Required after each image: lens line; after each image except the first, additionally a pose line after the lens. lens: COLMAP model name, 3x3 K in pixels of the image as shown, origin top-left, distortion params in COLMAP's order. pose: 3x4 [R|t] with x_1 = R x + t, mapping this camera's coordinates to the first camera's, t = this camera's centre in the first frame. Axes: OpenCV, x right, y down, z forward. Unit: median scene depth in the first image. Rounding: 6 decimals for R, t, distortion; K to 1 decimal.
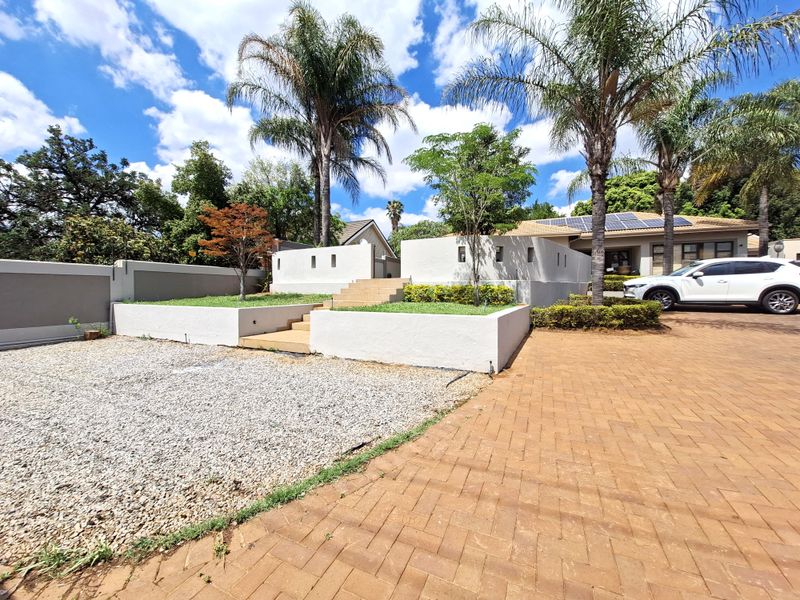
lens RADIAL K [[326.8, 0, 400.0], [0, 326.8, 300.0], [0, 0, 1]] dist [0.001573, 0.000121]
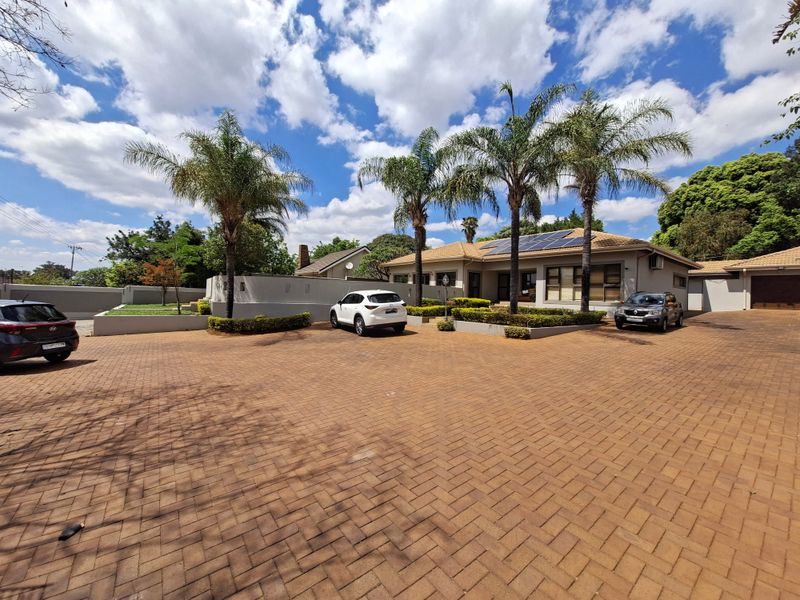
lens RADIAL K [[324.3, 0, 402.8], [0, 324.3, 294.5], [0, 0, 1]] dist [-0.001791, -0.000178]
pose [[0.859140, 0.030197, -0.510849, 0.818578], [-0.051500, 0.998291, -0.027602, -0.040195], [0.509143, 0.050023, 0.859227, -0.010354]]
